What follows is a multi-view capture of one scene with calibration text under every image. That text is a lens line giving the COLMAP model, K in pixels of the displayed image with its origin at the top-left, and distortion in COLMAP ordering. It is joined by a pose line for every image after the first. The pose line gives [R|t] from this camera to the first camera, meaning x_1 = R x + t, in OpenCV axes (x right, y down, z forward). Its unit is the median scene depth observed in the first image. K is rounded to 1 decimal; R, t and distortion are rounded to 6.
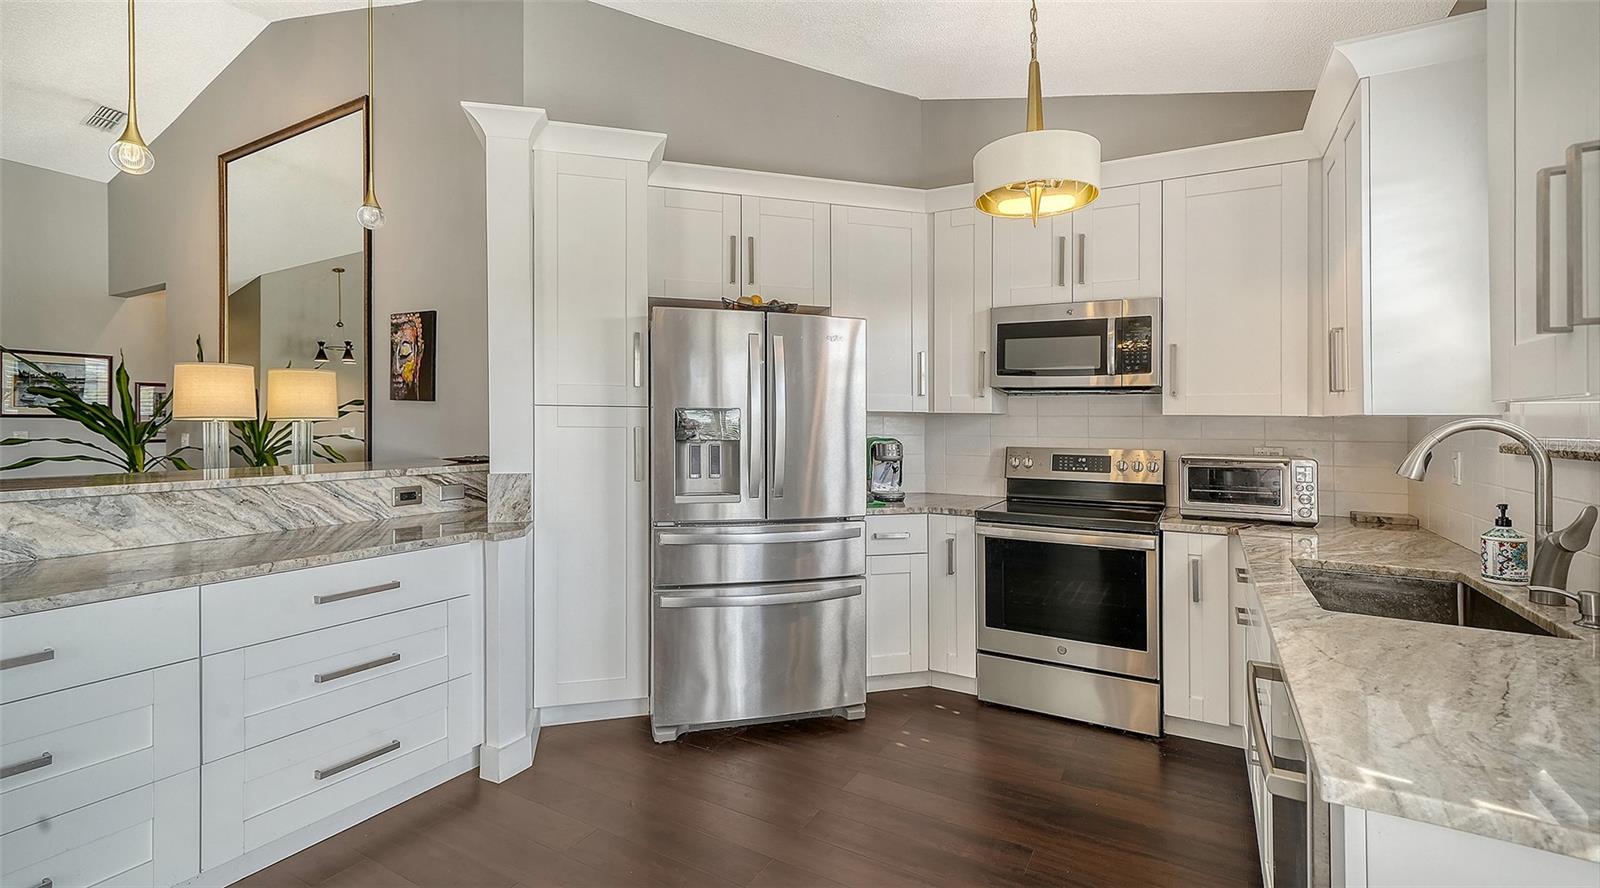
lens RADIAL K [[684.4, 0, 806.0], [0, 684.4, 422.6], [0, 0, 1]] dist [0.016063, -0.000124]
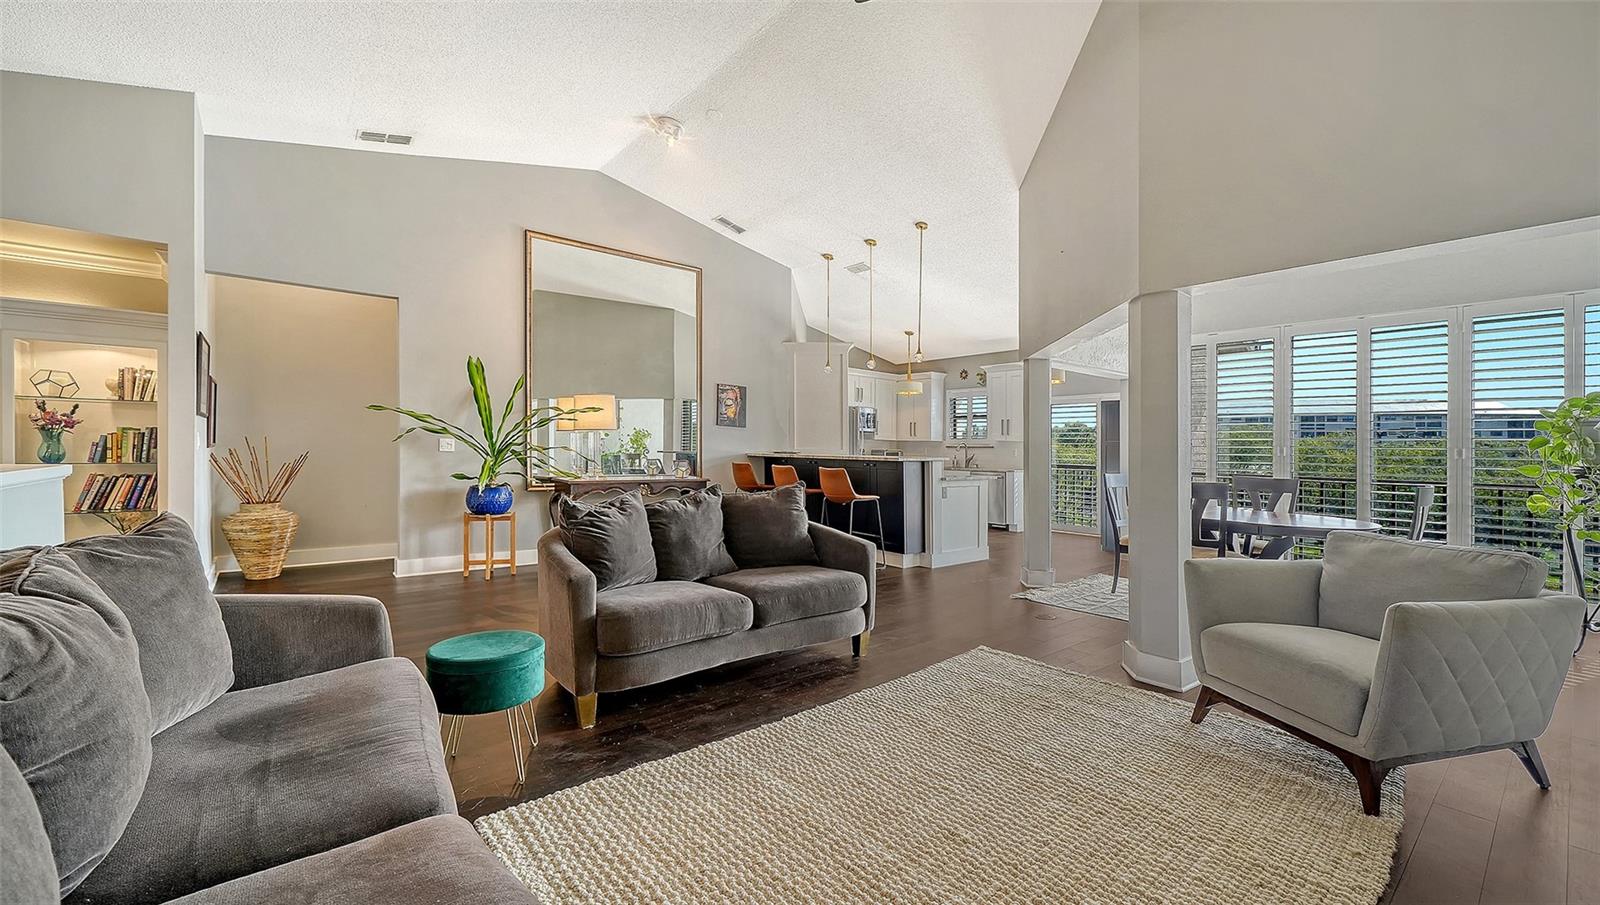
lens RADIAL K [[637.4, 0, 806.5], [0, 637.4, 442.3], [0, 0, 1]] dist [0.003048, -0.000557]
pose [[0.352178, 0.010591, 0.935873, -2.916637], [-0.017306, 0.999839, -0.004802, 0.027411], [-0.935773, -0.014505, 0.352305, 0.109762]]
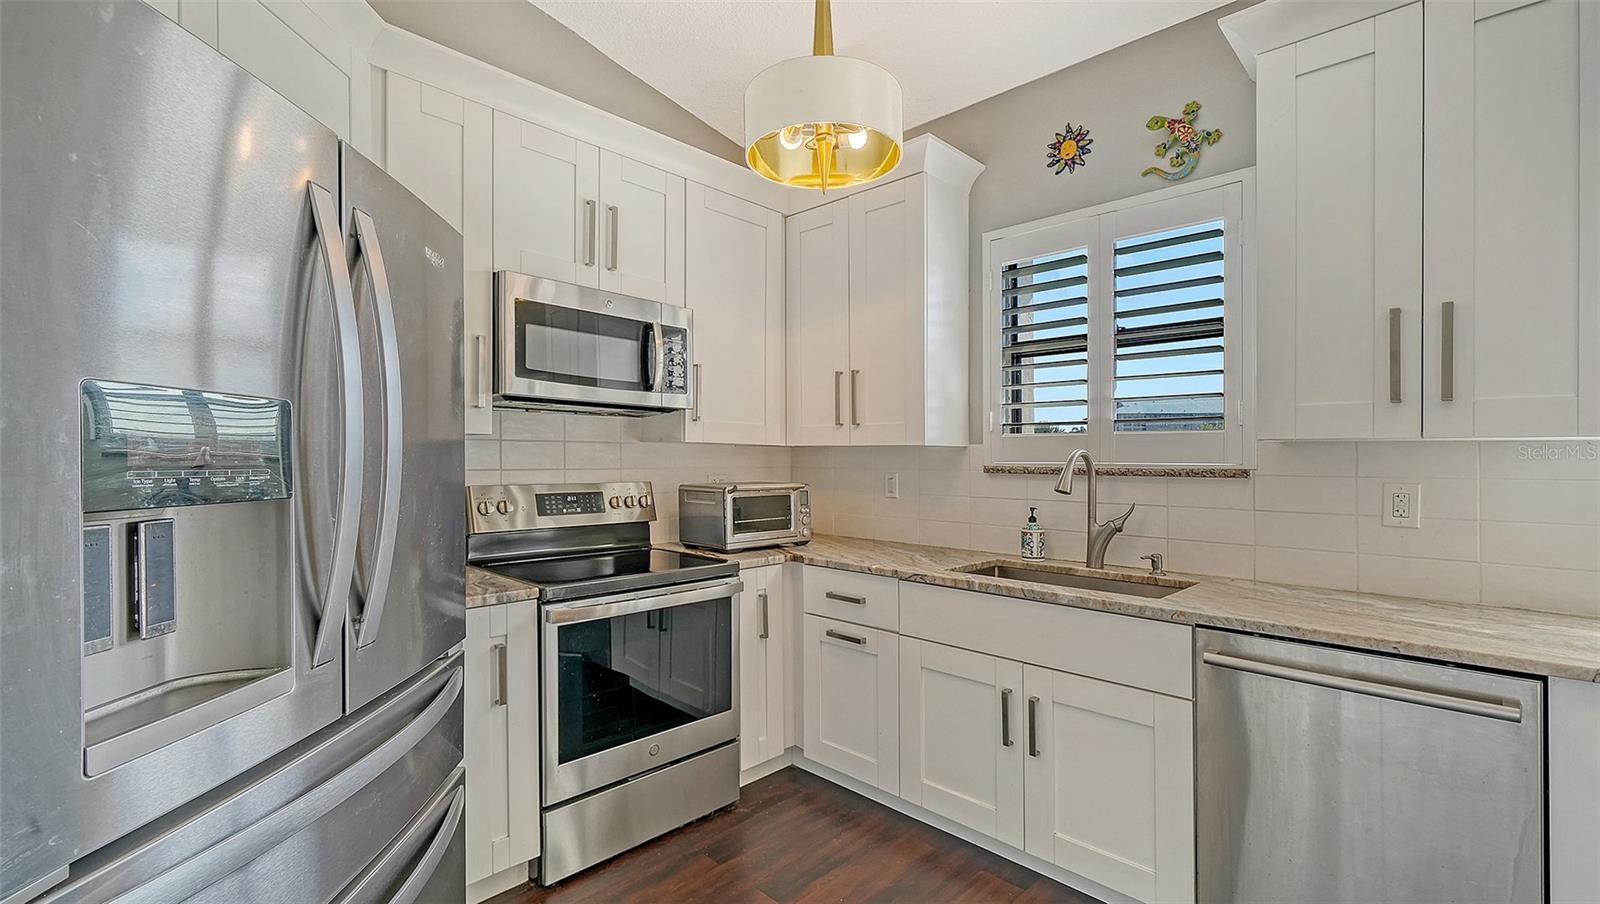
lens RADIAL K [[695.9, 0, 789.1], [0, 695.9, 473.2], [0, 0, 1]] dist [-0.001910, 0.000403]
pose [[0.264964, -0.026287, 0.963900, -0.320302], [-0.004749, 0.999581, 0.028566, 0.002782], [-0.964247, -0.012147, 0.264728, 0.630407]]
